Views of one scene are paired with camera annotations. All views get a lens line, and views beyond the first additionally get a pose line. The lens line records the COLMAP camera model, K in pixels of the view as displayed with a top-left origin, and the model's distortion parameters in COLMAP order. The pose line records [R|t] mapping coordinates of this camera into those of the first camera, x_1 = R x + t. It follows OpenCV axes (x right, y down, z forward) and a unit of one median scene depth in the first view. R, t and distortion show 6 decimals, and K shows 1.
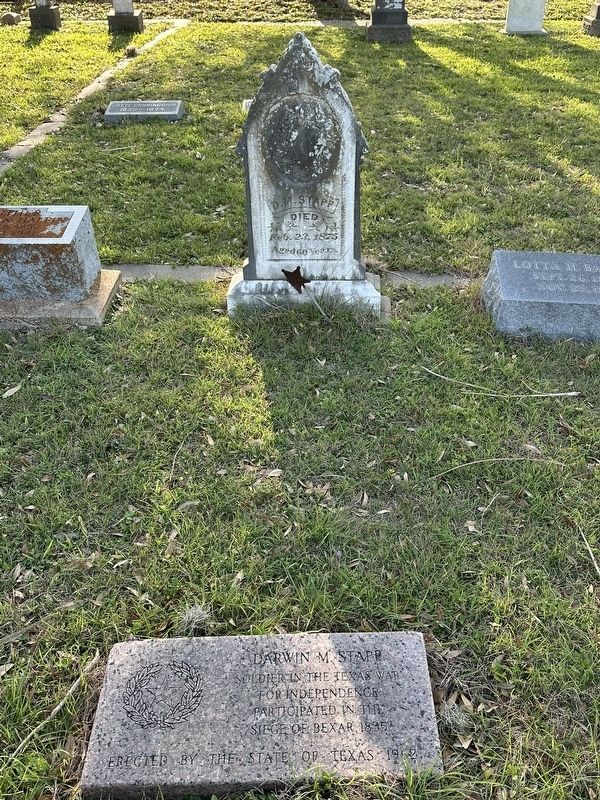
lens RADIAL K [[751.7, 0, 295.5], [0, 751.7, 395.6], [0, 0, 1]] dist [0.030999, 0.000000]
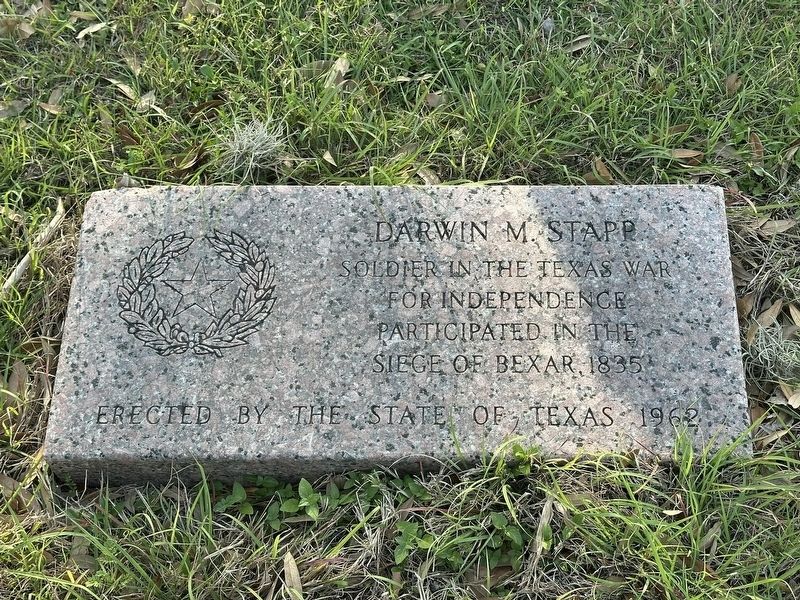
lens RADIAL K [[1381.1, 0, 399.2], [0, 1381.1, 293.7], [0, 0, 1]] dist [0.262092, 0.000000]
pose [[0.999649, 0.024038, -0.011105, -0.028611], [-0.017827, 0.921068, 0.388993, 0.030602], [0.019579, -0.388658, 0.921174, 0.141095]]
